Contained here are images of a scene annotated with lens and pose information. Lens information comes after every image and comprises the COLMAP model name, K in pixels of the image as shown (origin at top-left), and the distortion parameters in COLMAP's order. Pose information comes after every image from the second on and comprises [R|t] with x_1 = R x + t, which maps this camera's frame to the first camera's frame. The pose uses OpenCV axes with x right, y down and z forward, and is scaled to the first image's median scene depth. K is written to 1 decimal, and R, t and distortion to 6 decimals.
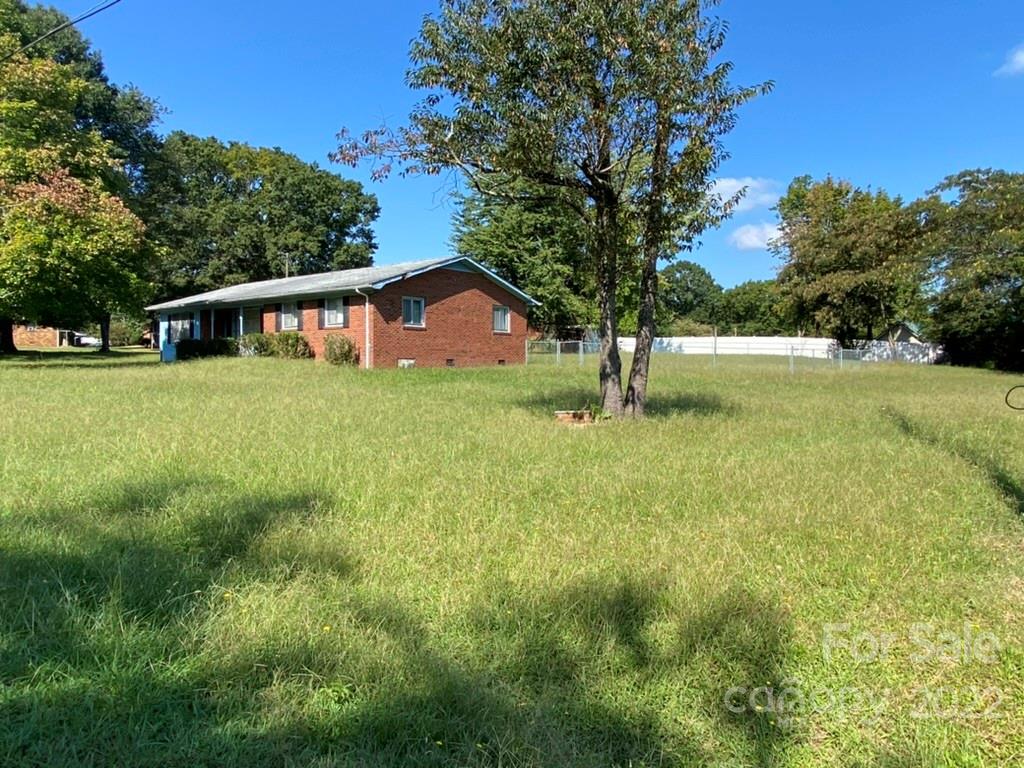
lens RADIAL K [[743.0, 0, 510.4], [0, 743.0, 383.3], [0, 0, 1]] dist [0.001501, -0.033234]
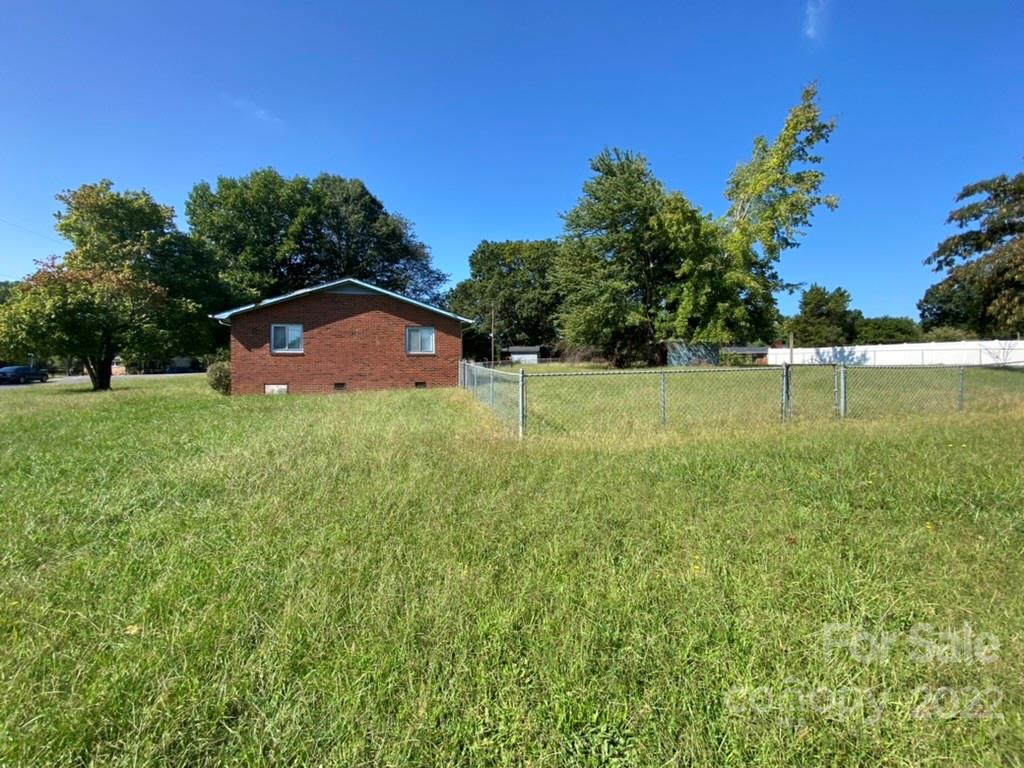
lens RADIAL K [[414.3, 0, 514.1], [0, 414.3, 378.9], [0, 0, 1]] dist [-0.013511, -0.000339]
pose [[0.793942, 0.005418, -0.607969, 0.445631], [-0.005333, 0.999984, 0.001948, -0.041148], [0.607970, 0.001696, 0.793958, 0.710088]]
